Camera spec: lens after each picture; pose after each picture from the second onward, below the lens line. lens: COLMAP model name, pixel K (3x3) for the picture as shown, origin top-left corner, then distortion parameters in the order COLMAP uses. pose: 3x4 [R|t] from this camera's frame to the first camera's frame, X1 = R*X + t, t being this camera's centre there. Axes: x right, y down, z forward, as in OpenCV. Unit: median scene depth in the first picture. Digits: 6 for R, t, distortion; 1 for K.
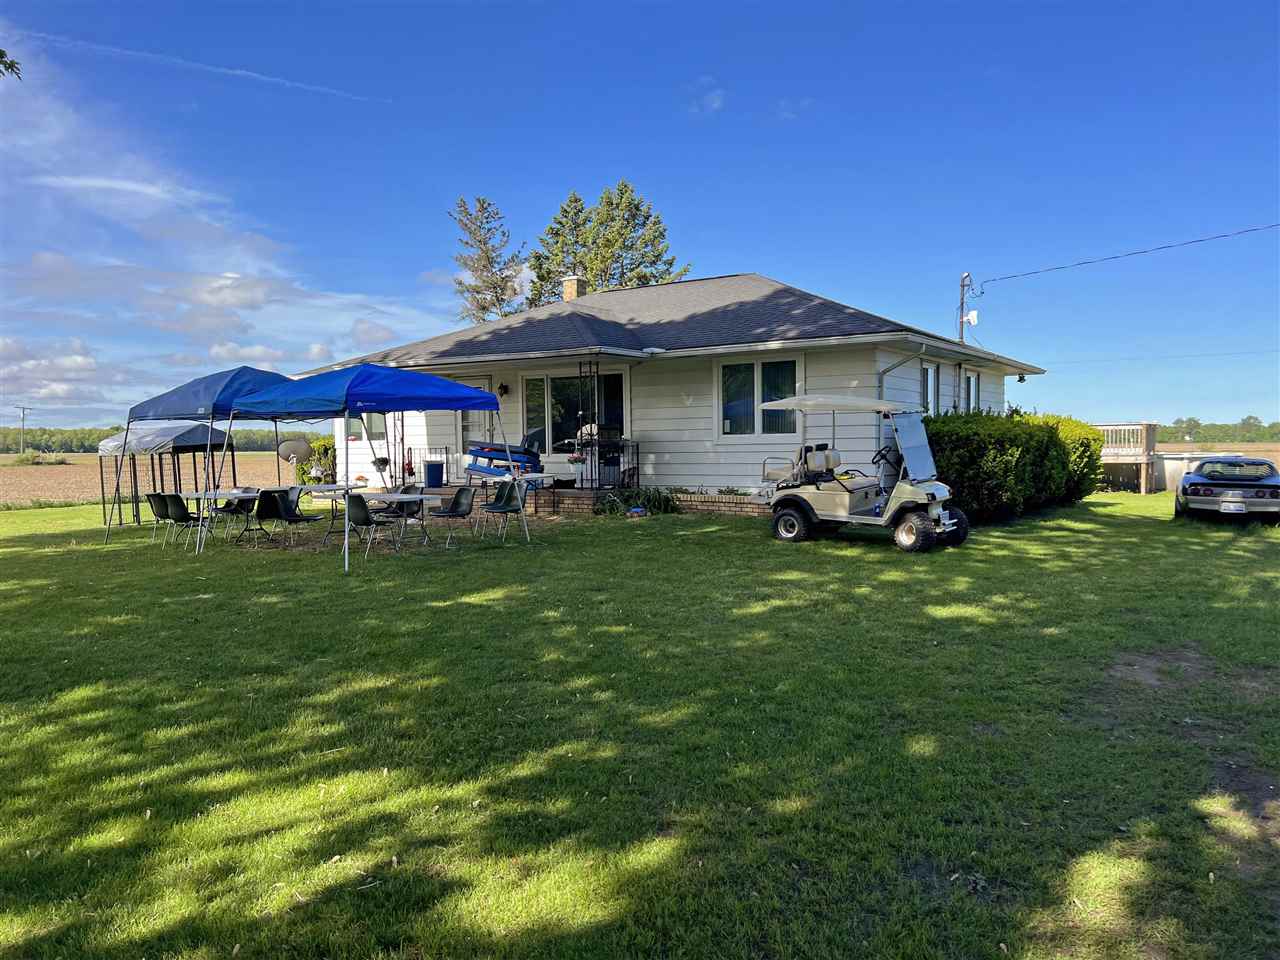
lens RADIAL K [[955.3, 0, 640.0], [0, 955.3, 480.0], [0, 0, 1]] dist [0.065963, -0.003108]
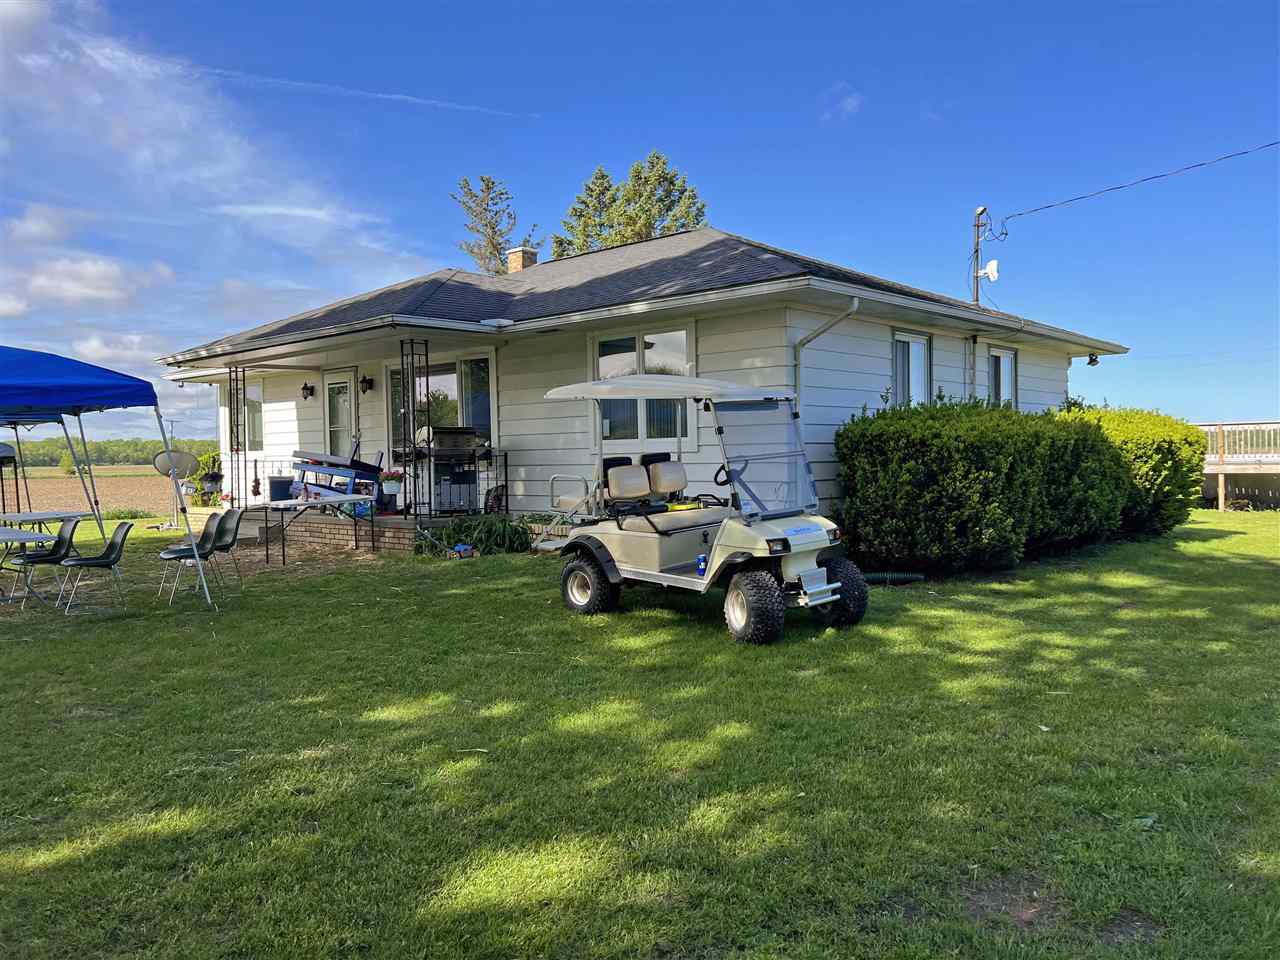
lens RADIAL K [[955.3, 0, 640.0], [0, 955.3, 480.0], [0, 0, 1]] dist [0.065963, -0.003108]
pose [[0.989343, -0.002182, -0.145585, 0.217860], [0.001037, 0.999968, -0.007940, -0.012262], [0.145598, 0.007704, 0.989314, 0.303431]]
